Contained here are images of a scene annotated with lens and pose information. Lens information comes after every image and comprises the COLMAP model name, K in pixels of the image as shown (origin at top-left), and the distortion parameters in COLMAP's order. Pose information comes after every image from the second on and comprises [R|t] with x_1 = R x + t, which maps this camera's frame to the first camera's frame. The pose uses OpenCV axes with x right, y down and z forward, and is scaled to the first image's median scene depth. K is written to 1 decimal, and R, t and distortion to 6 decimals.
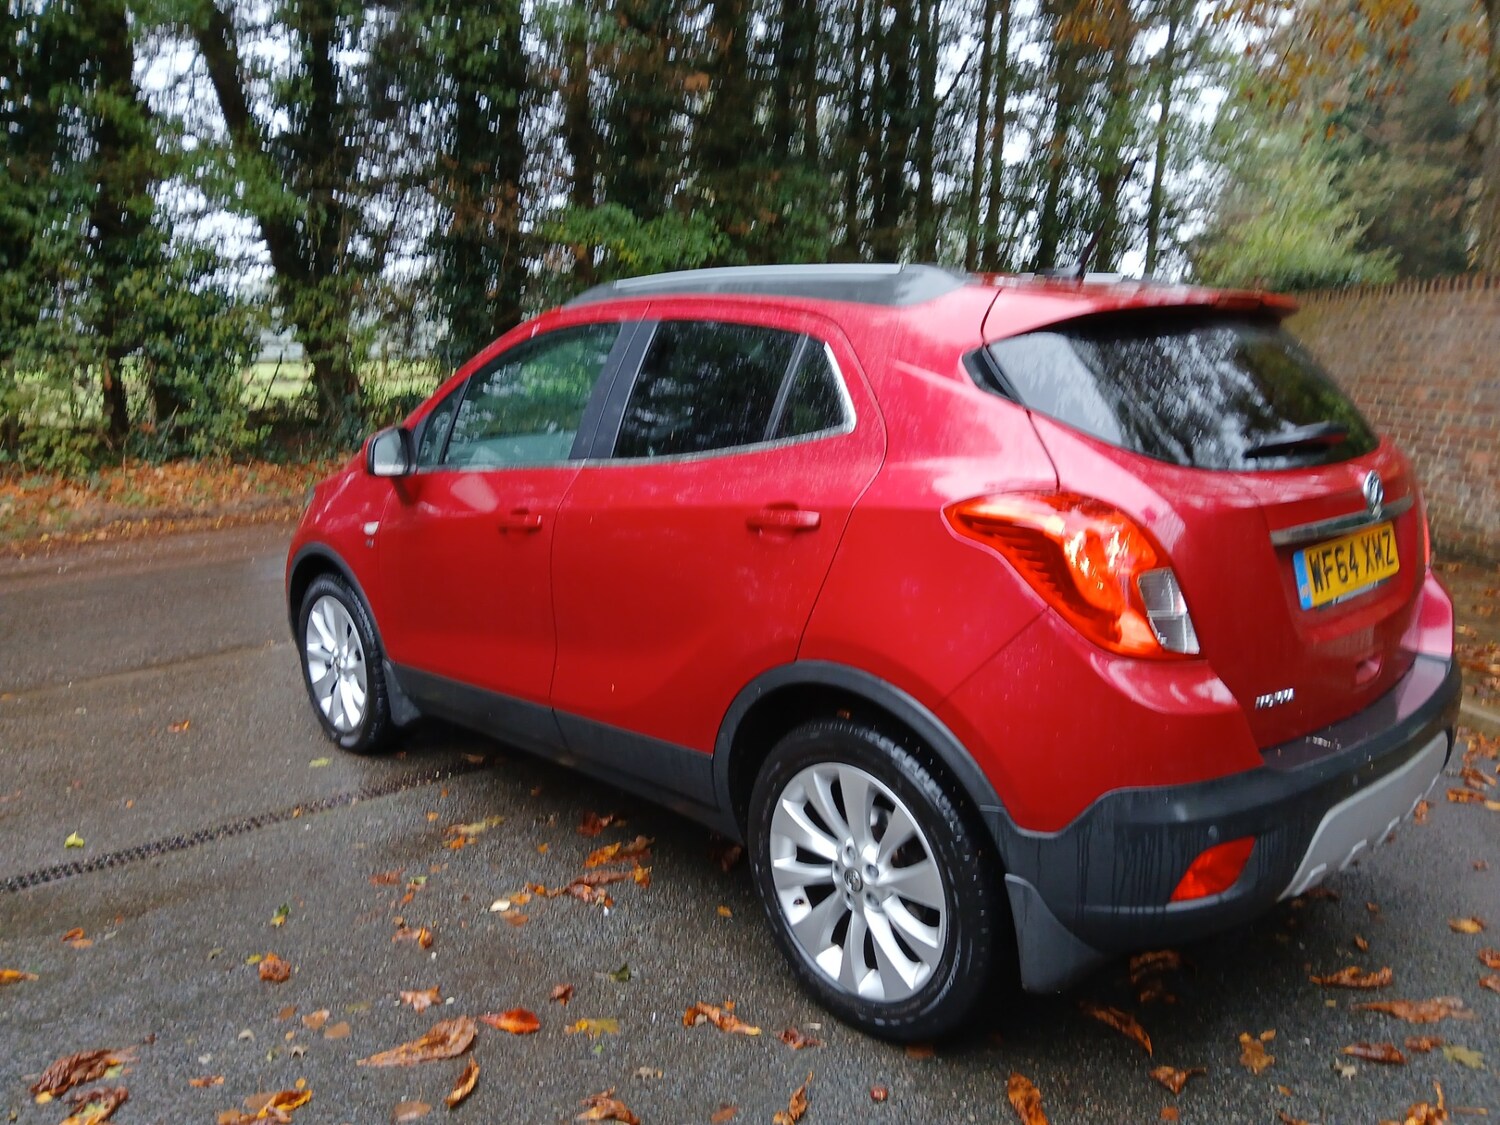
lens RADIAL K [[1178.7, 0, 754.5], [0, 1178.7, 561.4], [0, 0, 1]] dist [0.035664, -0.089184]
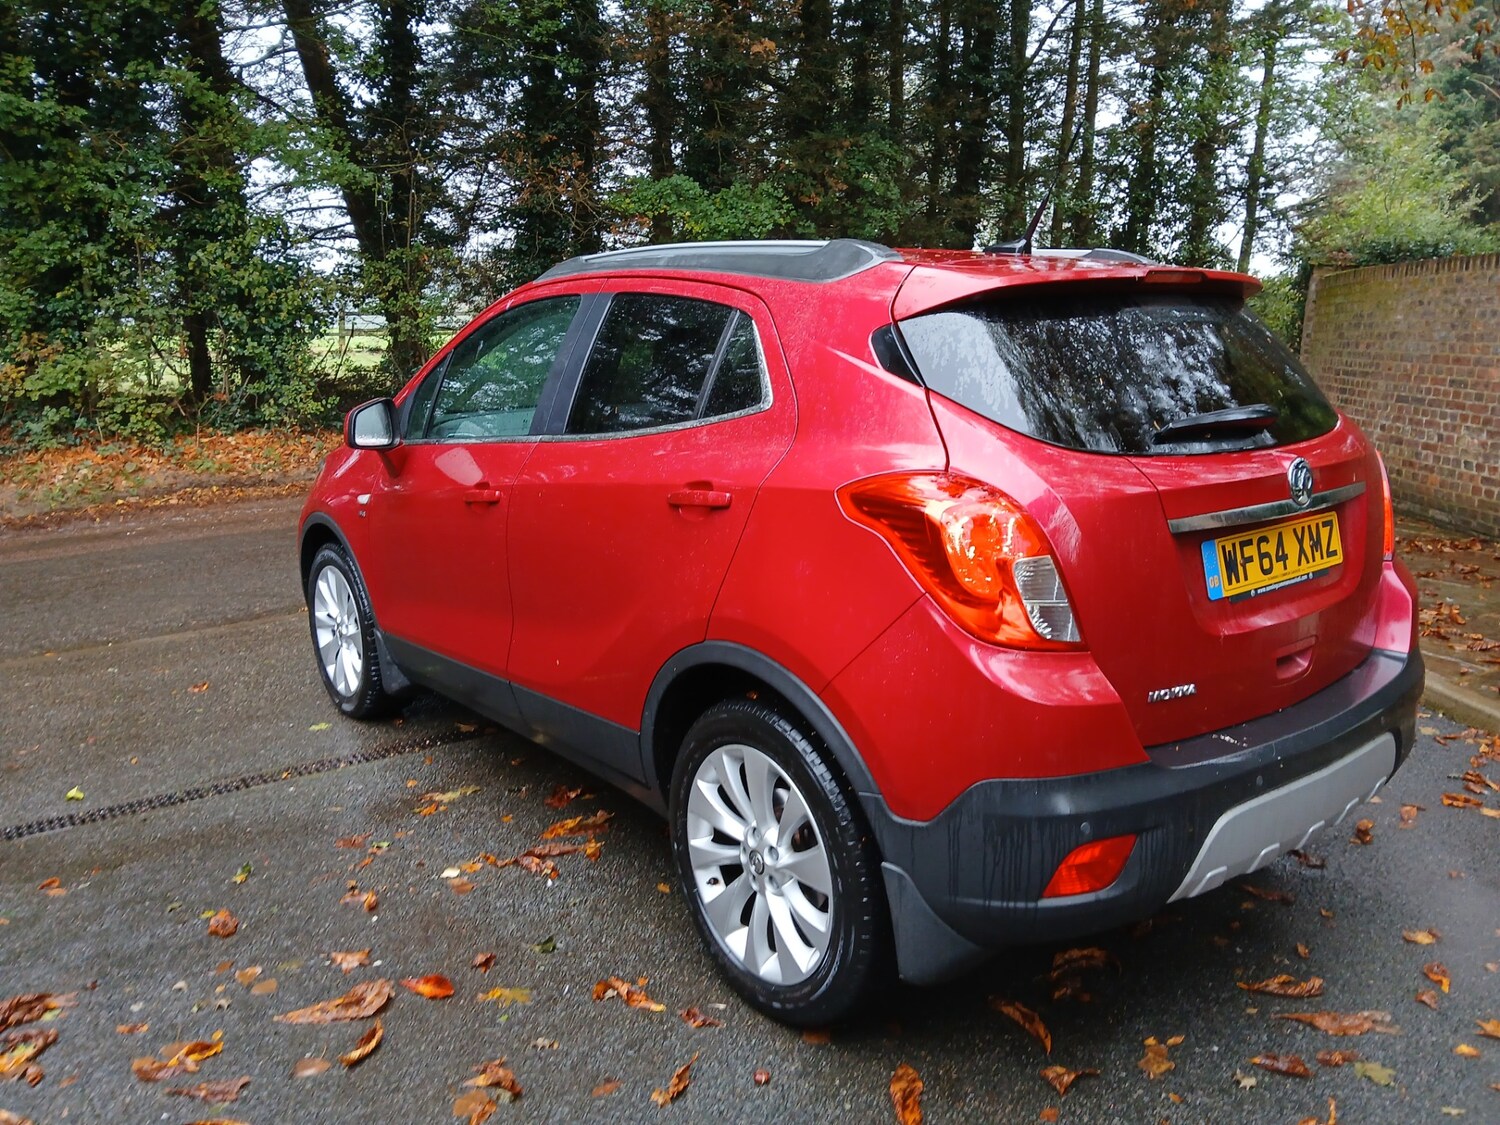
lens RADIAL K [[1190.9, 0, 760.4], [0, 1190.9, 560.1], [0, 0, 1]] dist [0.038878, -0.098784]
pose [[0.996445, 0.020564, -0.081697, 0.143276], [-0.018958, 0.999613, 0.020379, -0.004074], [0.082084, -0.018758, 0.996449, 0.004463]]
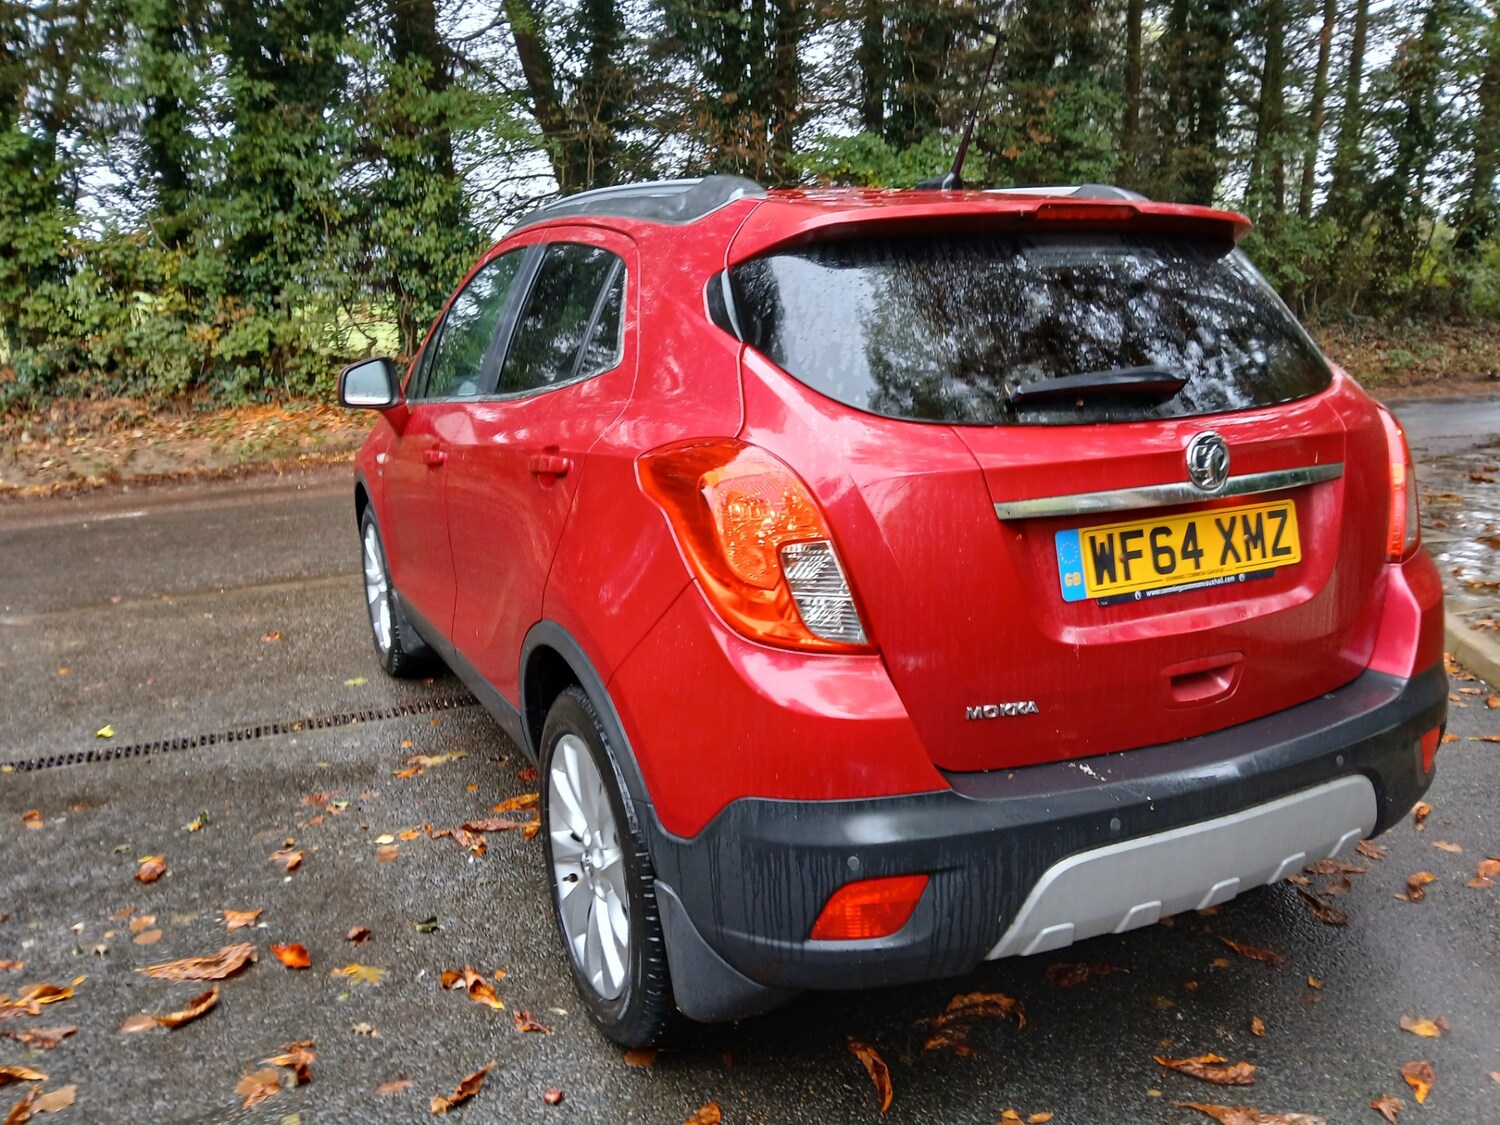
lens RADIAL K [[1199.2, 0, 750.0], [0, 1199.2, 562.5], [0, 0, 1]] dist [0.026137, -0.070387]
pose [[0.956186, 0.064016, -0.285674, 0.394648], [-0.050380, 0.997224, 0.054836, -0.015710], [0.288392, -0.038041, 0.956757, 0.137881]]
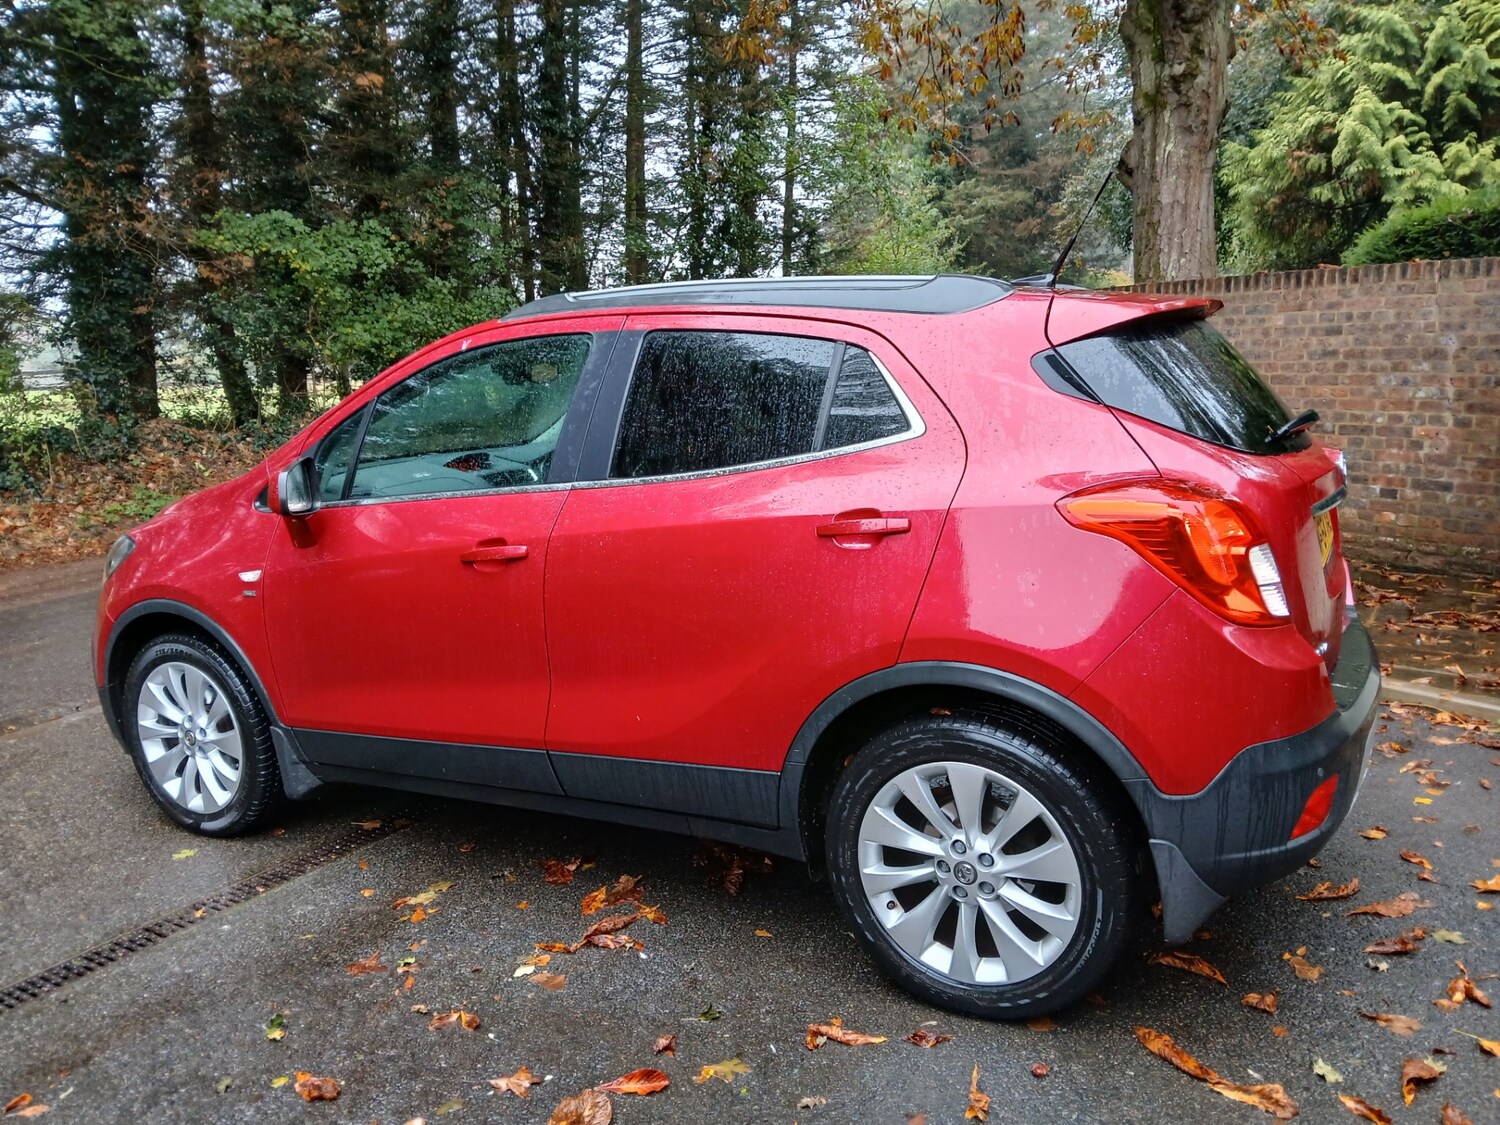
lens RADIAL K [[1199.2, 0, 750.0], [0, 1199.2, 562.5], [0, 0, 1]] dist [0.026137, -0.070387]
pose [[0.943586, -0.076111, 0.322263, -0.354252], [0.080385, 0.996764, 0.000045, -0.011260], [-0.321223, 0.025862, 0.946650, 0.059409]]
